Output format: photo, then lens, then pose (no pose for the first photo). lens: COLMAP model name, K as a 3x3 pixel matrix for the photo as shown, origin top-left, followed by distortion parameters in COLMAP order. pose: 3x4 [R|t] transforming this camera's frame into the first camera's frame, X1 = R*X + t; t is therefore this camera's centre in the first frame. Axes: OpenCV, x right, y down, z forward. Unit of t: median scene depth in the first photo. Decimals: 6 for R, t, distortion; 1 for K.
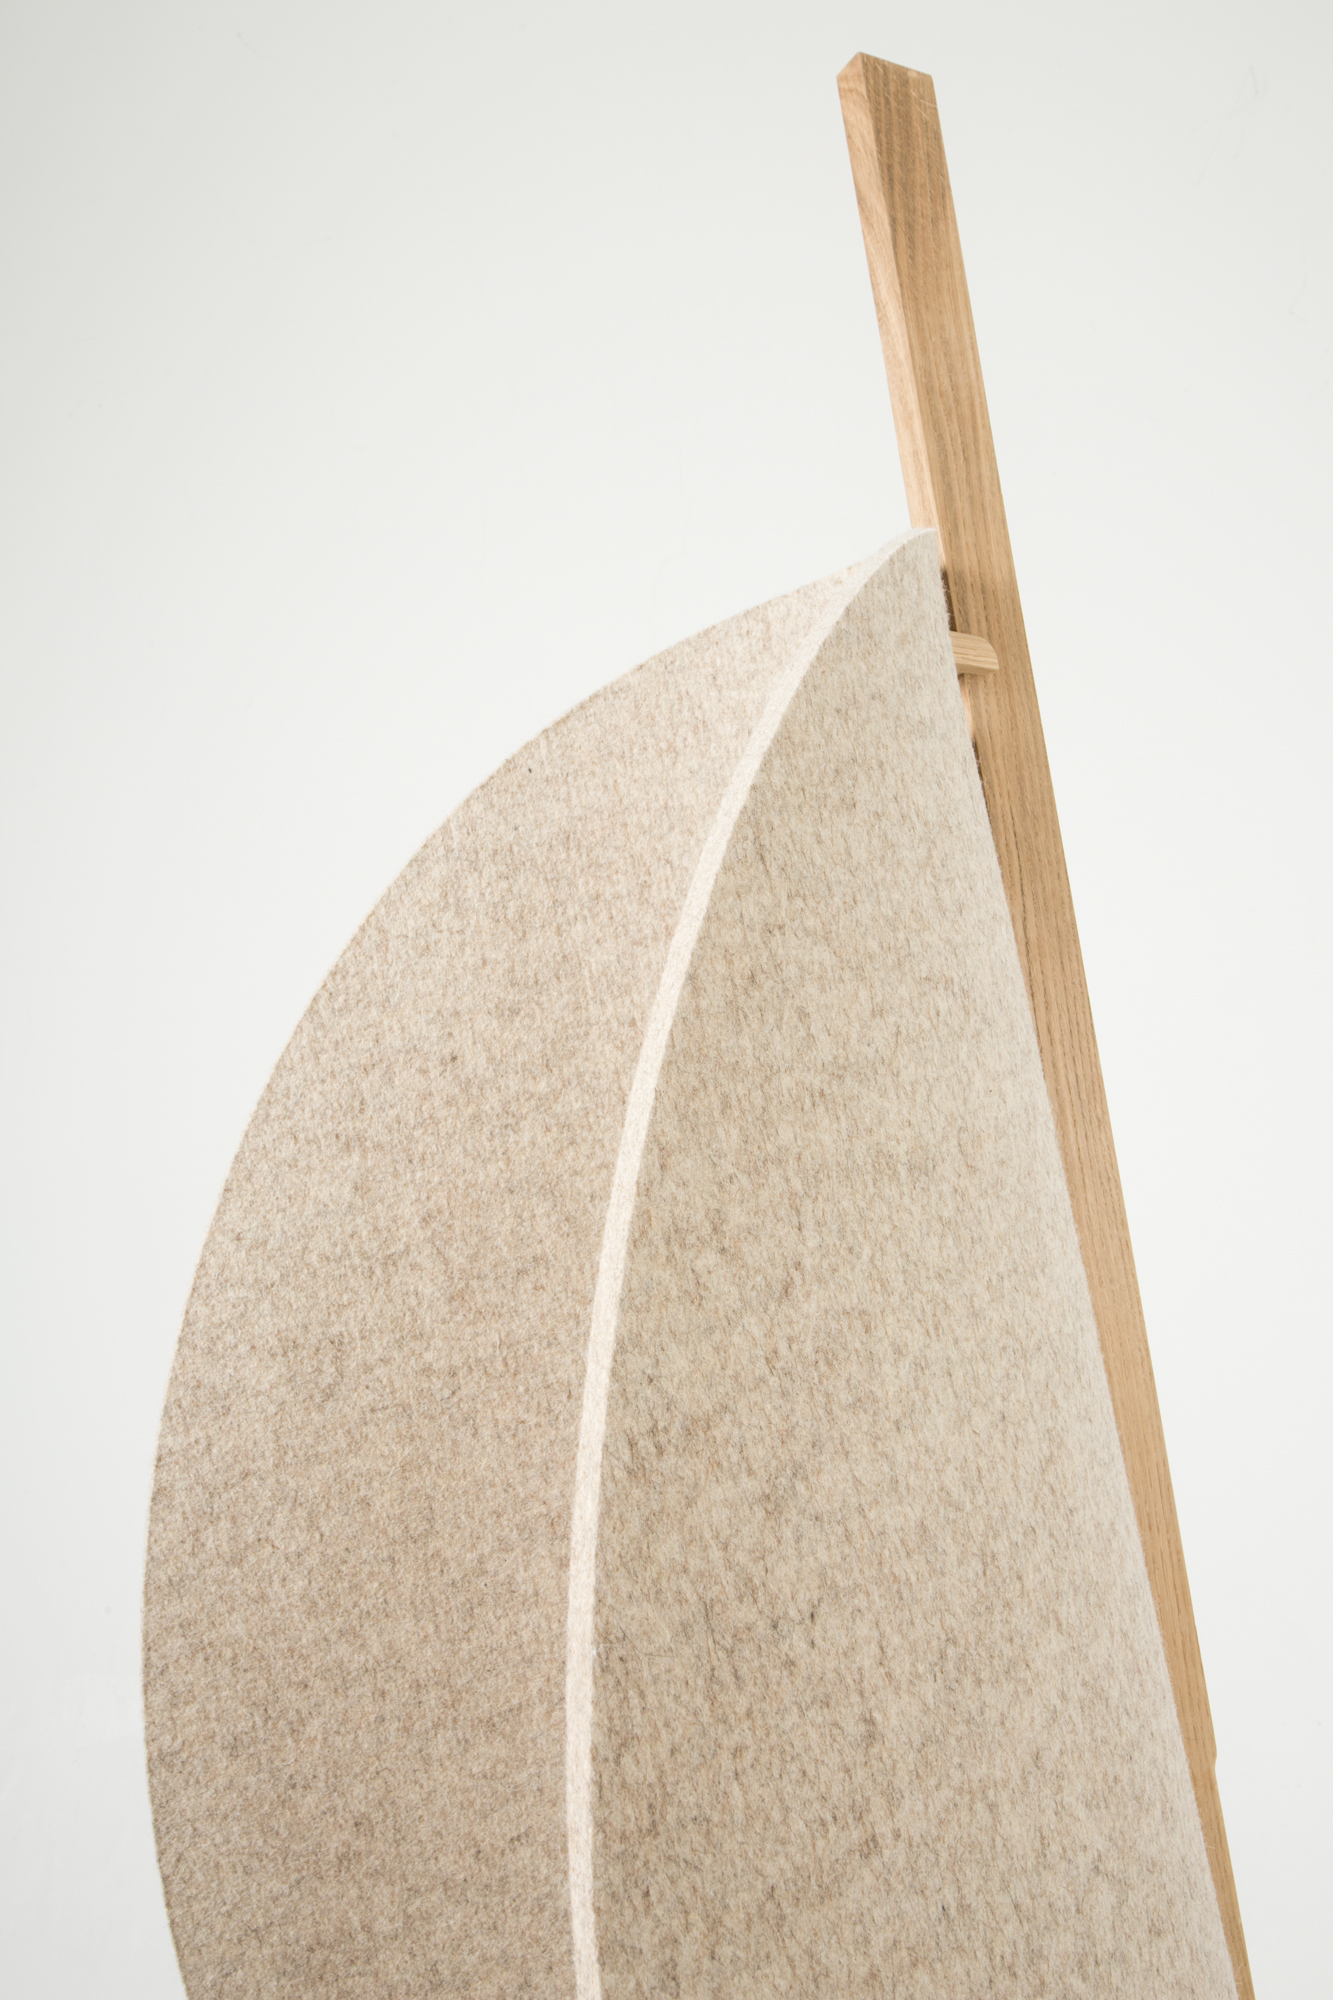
lens RADIAL K [[1696.8, 0, 655.0], [0, 1696.8, 973.7], [0, 0, 1]] dist [-0.033177, 0.086261]
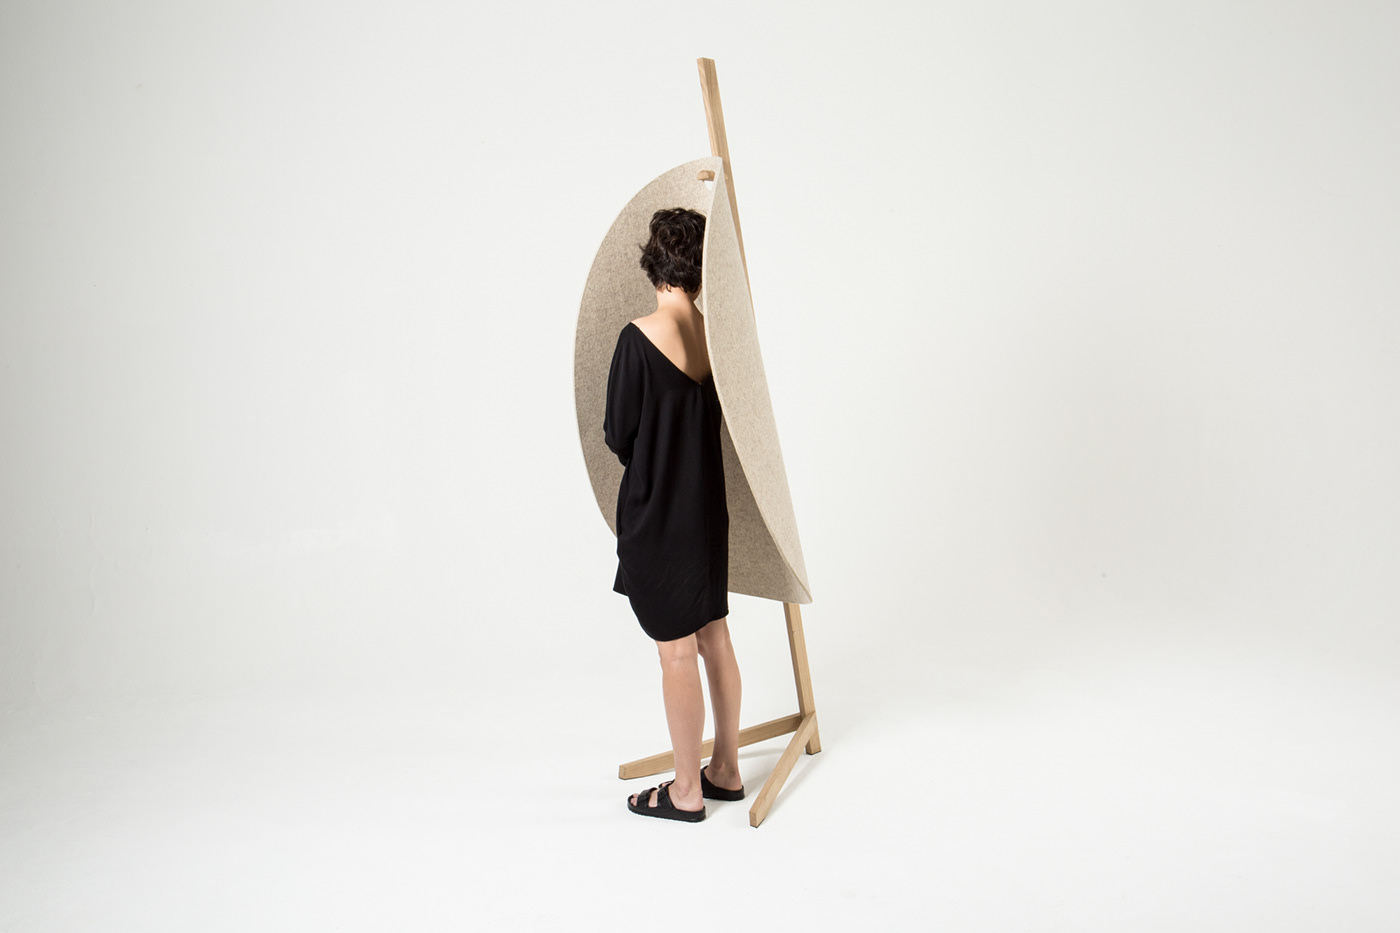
lens RADIAL K [[1349.8, 0, 704.0], [0, 1349.8, 467.0], [0, 0, 1]] dist [-0.054735, 0.000000]
pose [[0.946287, -0.056636, 0.318330, -1.767110], [0.001160, 0.985128, 0.171819, -0.021932], [-0.323327, -0.162220, 0.932279, -4.278885]]
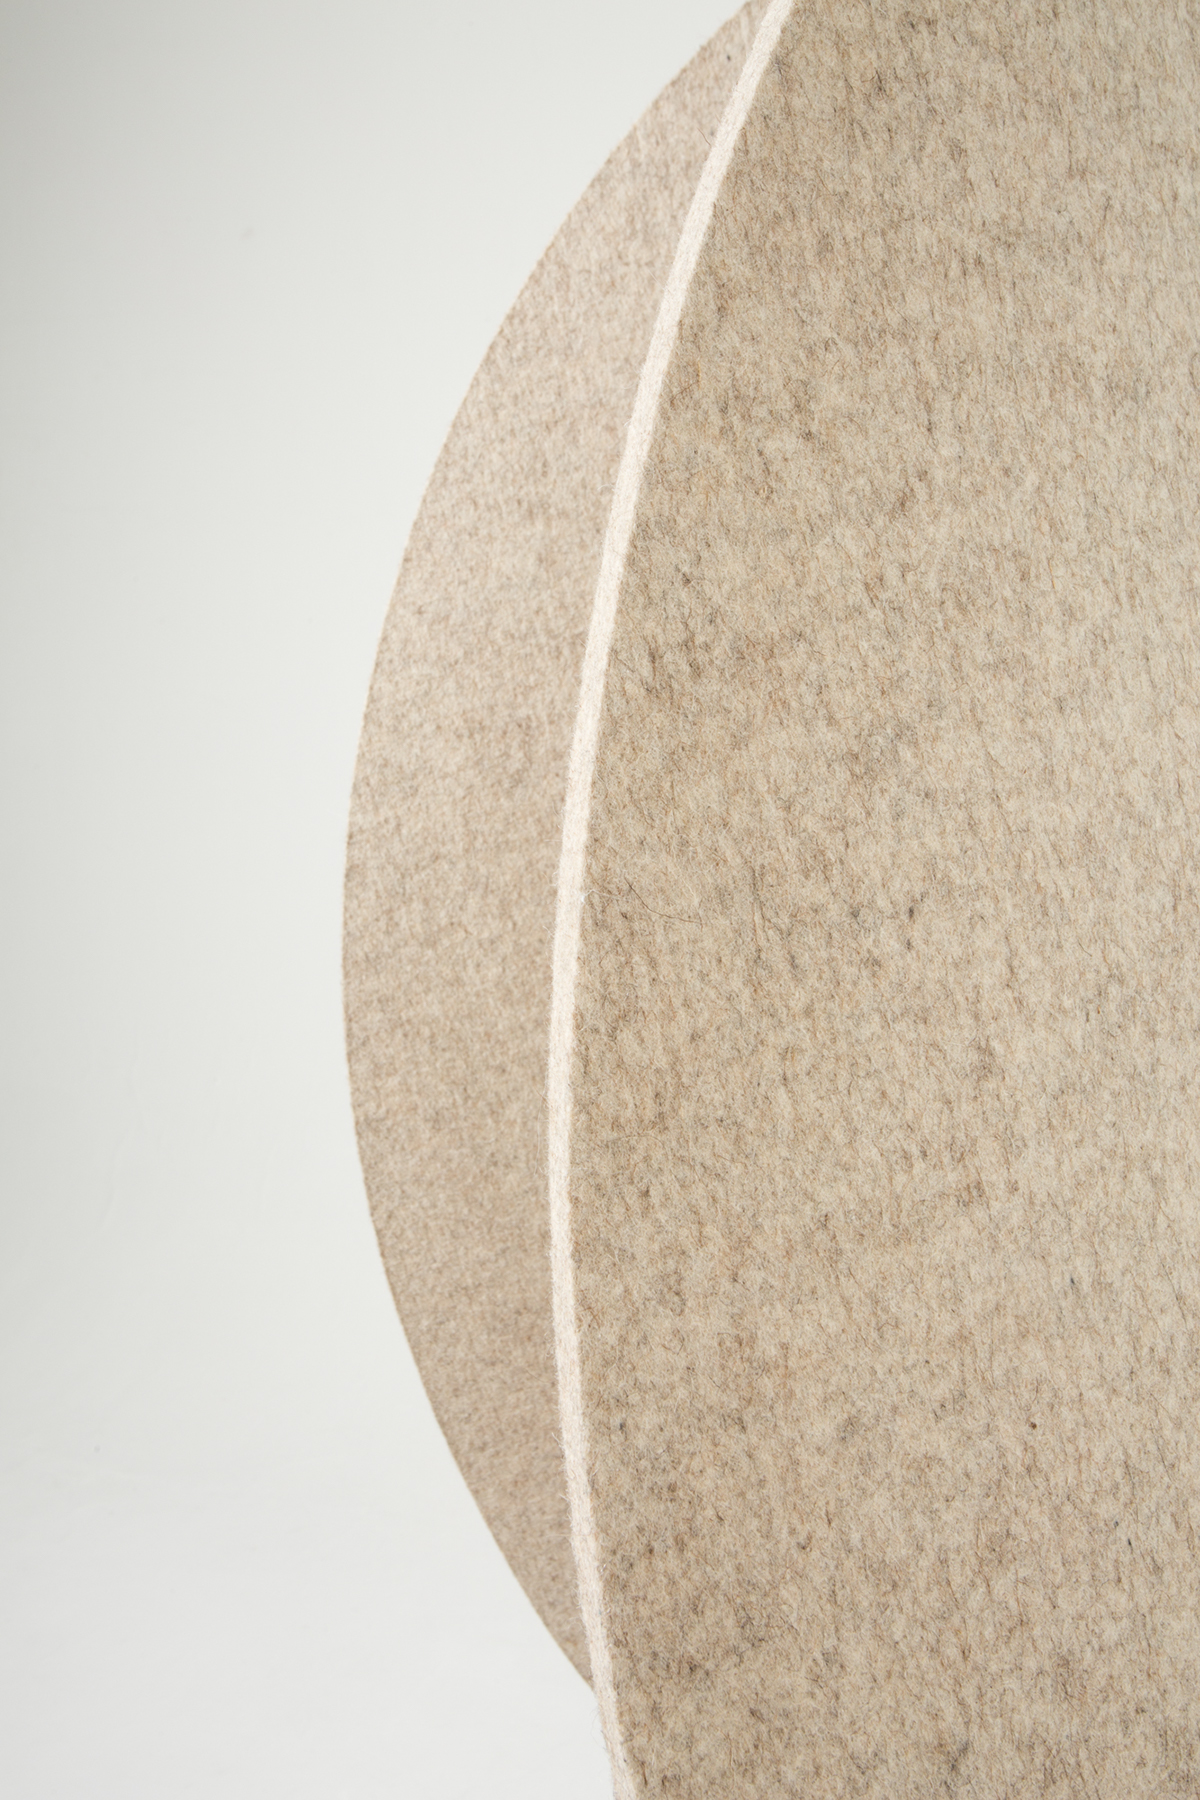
lens RADIAL K [[1527.1, 0, 602.1], [0, 1527.1, 886.8], [0, 0, 1]] dist [-0.033177, 0.086261]
pose [[0.963327, 0.041857, -0.265046, 0.122289], [0.010939, 0.980811, 0.194653, 0.199013], [0.268107, -0.190414, 0.944384, 0.260689]]
